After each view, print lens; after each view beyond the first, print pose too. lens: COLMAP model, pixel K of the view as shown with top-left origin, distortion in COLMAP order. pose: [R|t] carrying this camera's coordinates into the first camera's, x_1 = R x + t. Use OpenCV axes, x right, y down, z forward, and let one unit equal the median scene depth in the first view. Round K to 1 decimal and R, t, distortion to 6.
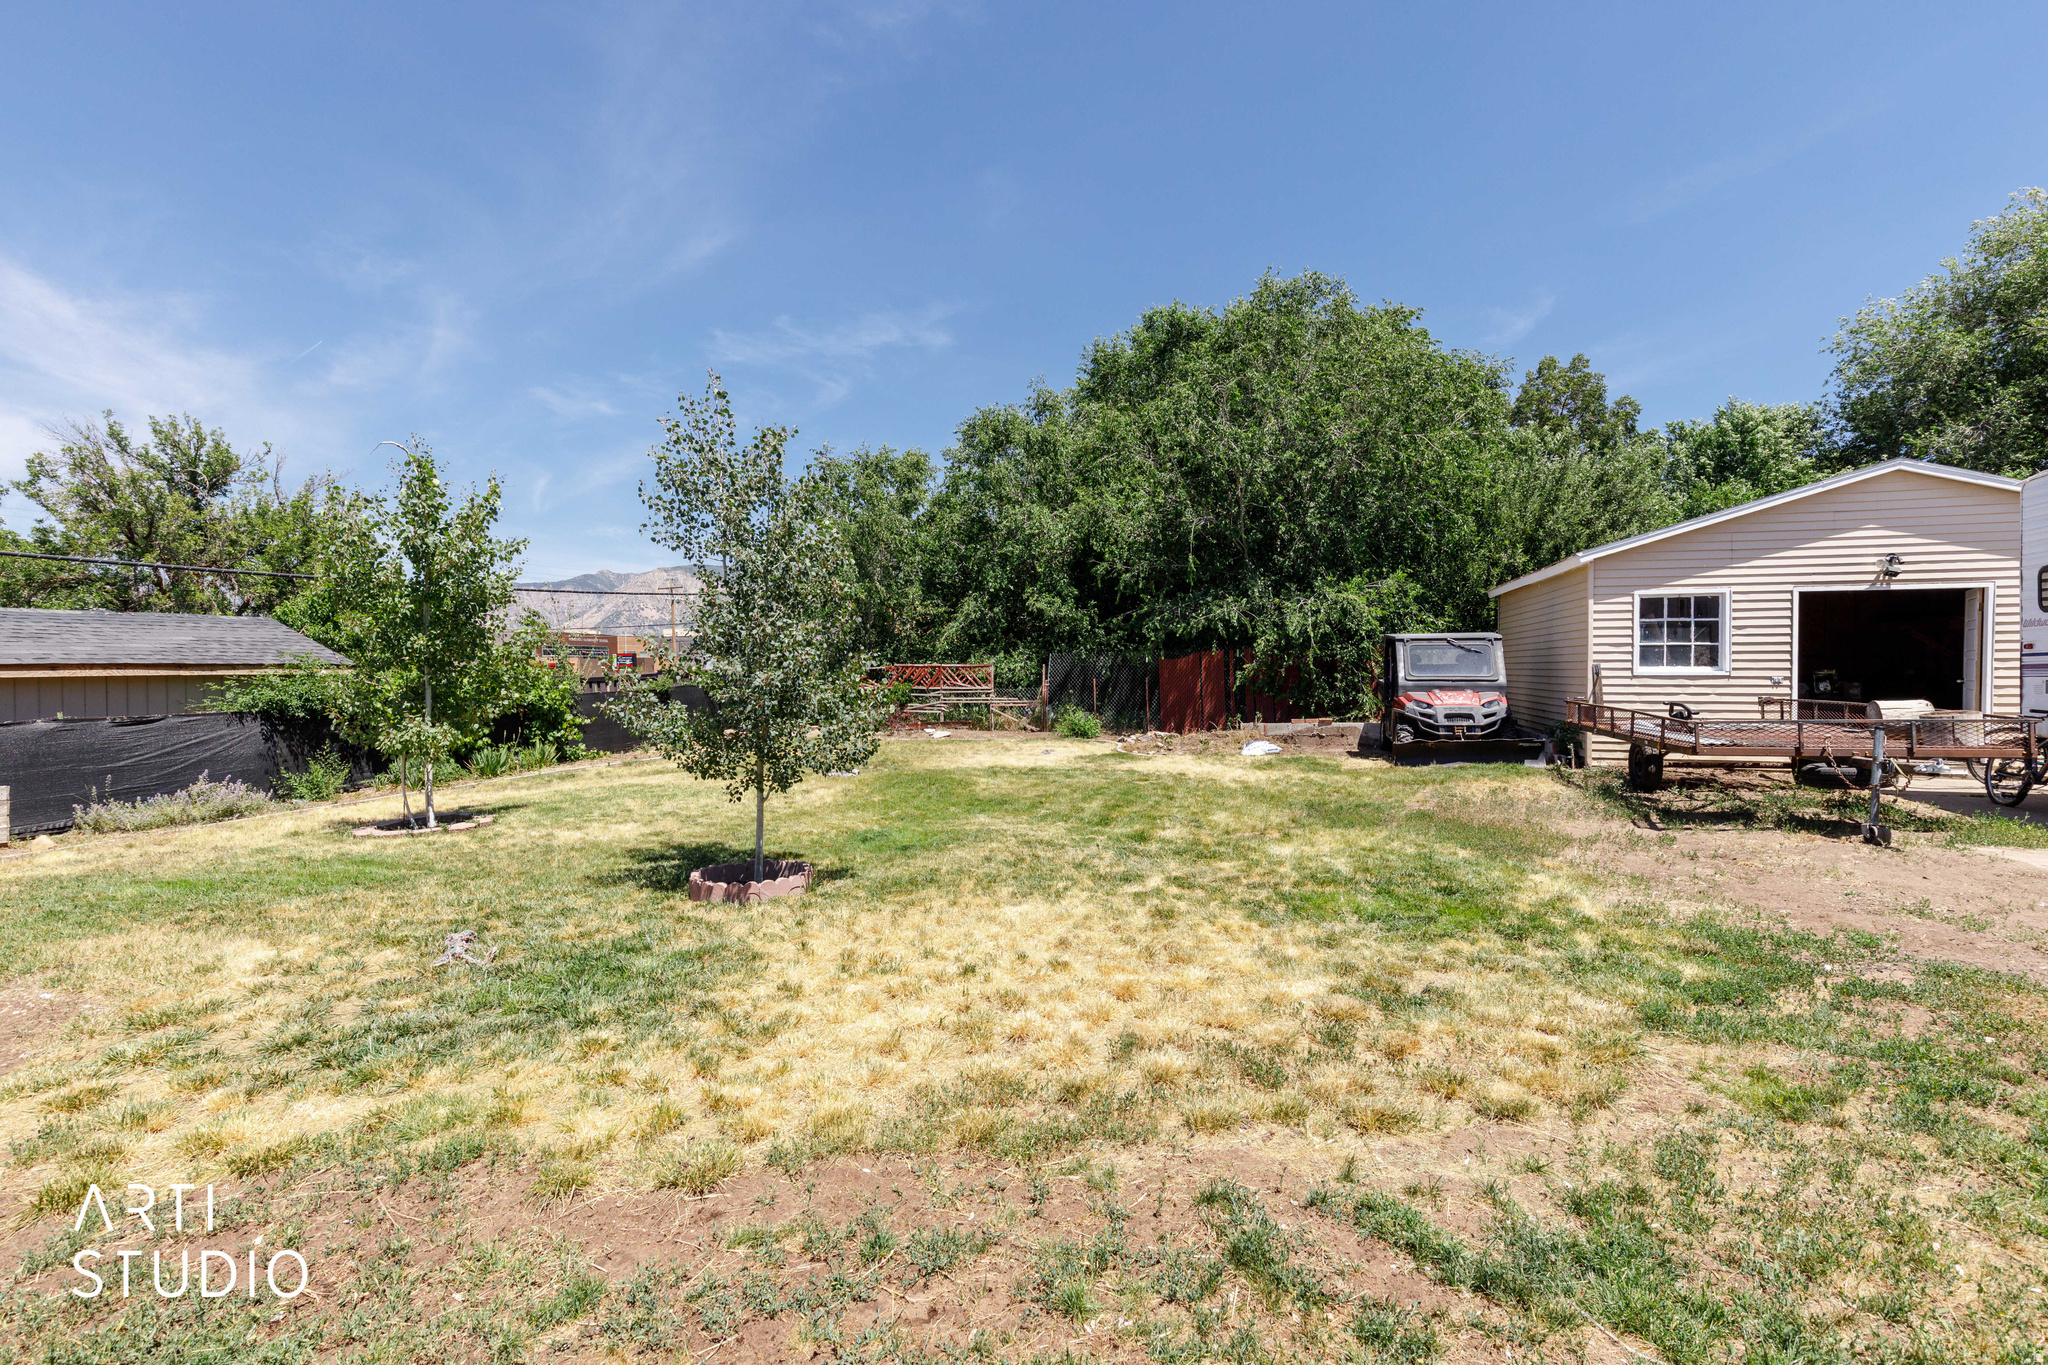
lens RADIAL K [[956.4, 0, 1024.0], [0, 956.4, 682.5], [0, 0, 1]] dist [-0.000352, 0.000119]
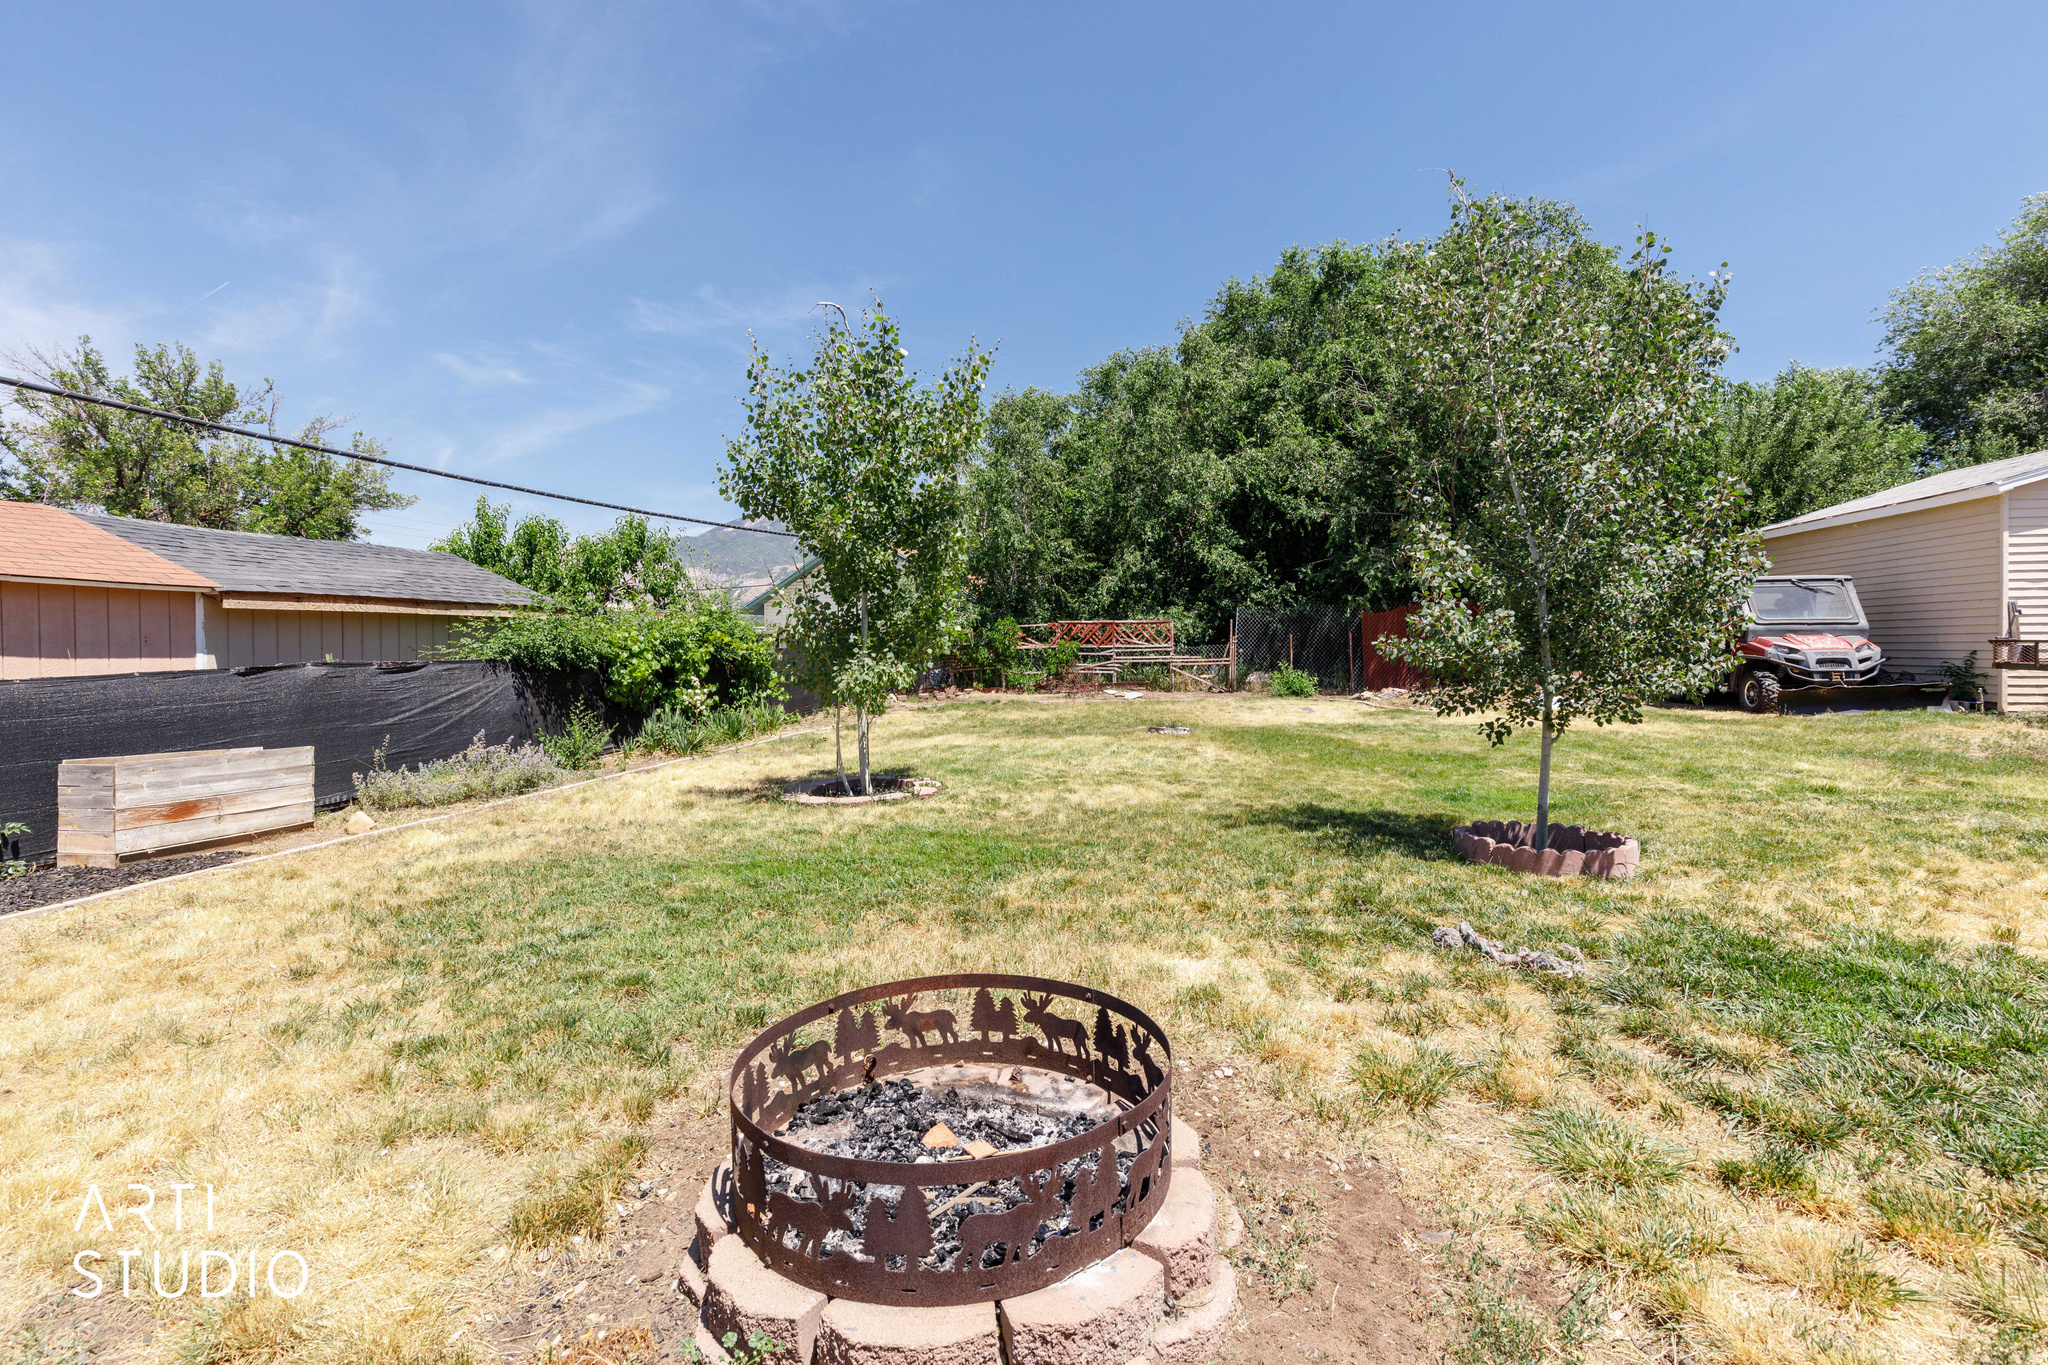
lens RADIAL K [[955.0, 0, 1026.6], [0, 955.0, 647.4], [0, 0, 1]] dist [0.002375, 0.000561]
pose [[0.996423, -0.003911, 0.084414, -0.248439], [0.005068, 0.999896, -0.013496, 0.018952], [-0.084353, 0.013875, 0.996339, 0.091216]]
